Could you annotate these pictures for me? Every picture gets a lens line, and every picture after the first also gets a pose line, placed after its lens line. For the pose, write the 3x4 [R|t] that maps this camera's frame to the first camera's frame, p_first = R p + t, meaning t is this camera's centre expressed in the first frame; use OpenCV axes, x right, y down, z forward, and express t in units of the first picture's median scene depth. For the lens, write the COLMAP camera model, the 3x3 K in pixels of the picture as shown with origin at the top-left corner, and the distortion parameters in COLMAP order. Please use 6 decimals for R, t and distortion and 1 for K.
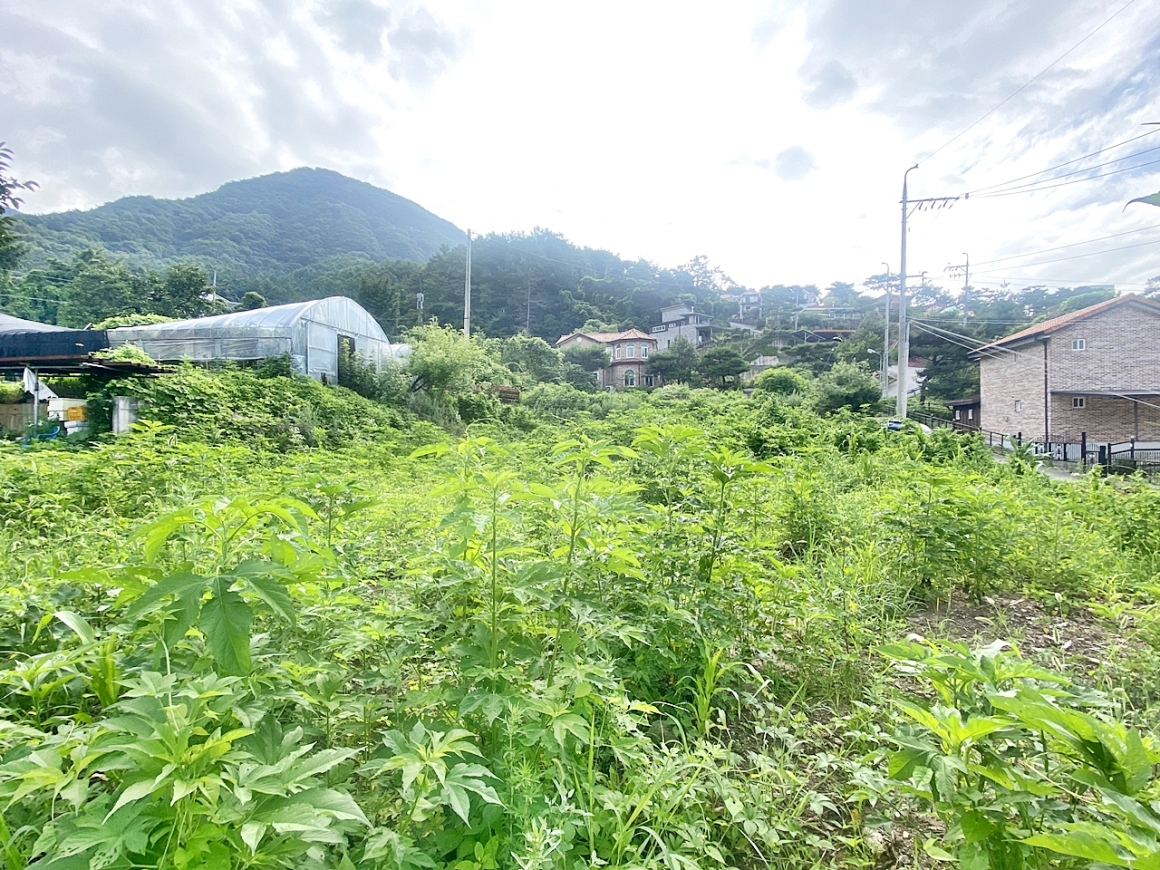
lens RADIAL K [[555.4, 0, 578.4], [0, 555.4, 447.5], [0, 0, 1]] dist [0.015887, -0.020518]
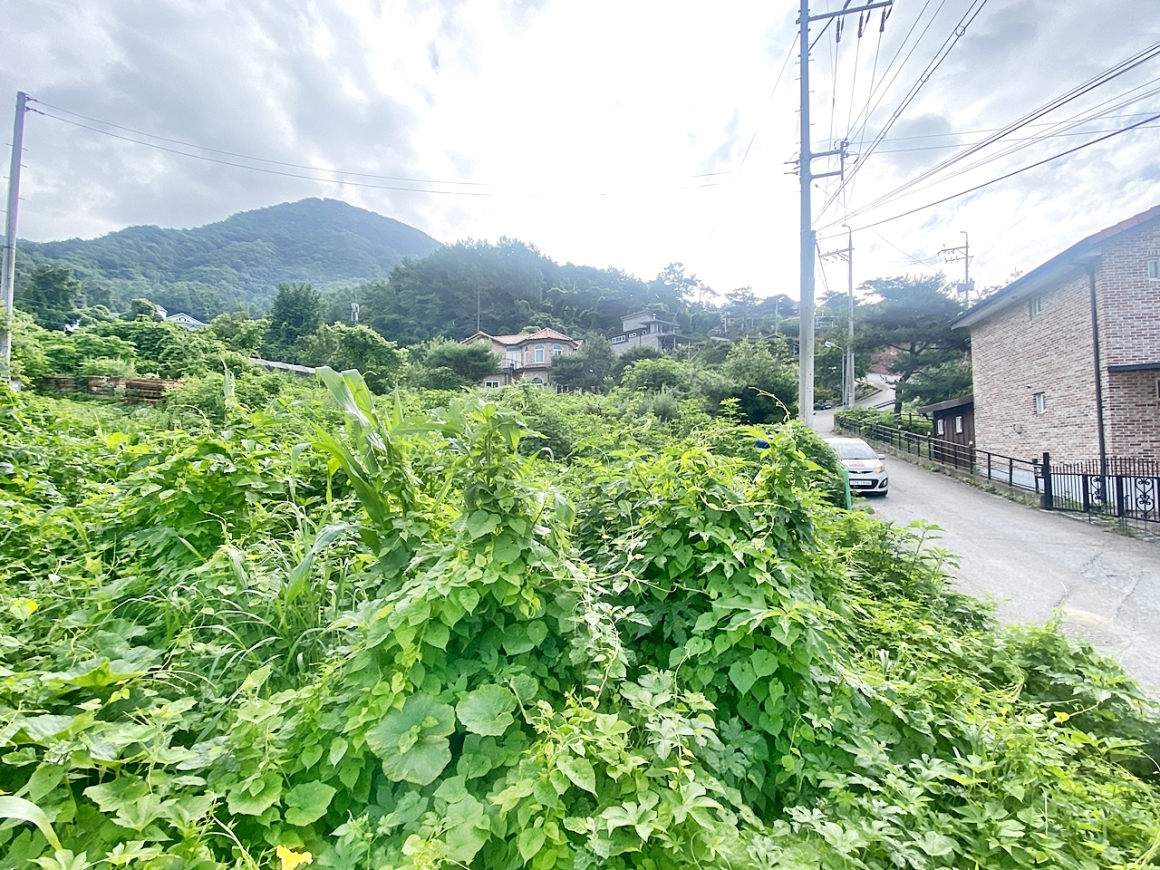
lens RADIAL K [[555.4, 0, 591.7], [0, 555.4, 444.5], [0, 0, 1]] dist [0.015887, -0.020518]
pose [[0.999968, -0.007675, -0.002042, 0.168557], [0.007560, 0.998648, -0.051435, -0.005397], [0.002434, 0.051418, 0.998674, 0.218268]]
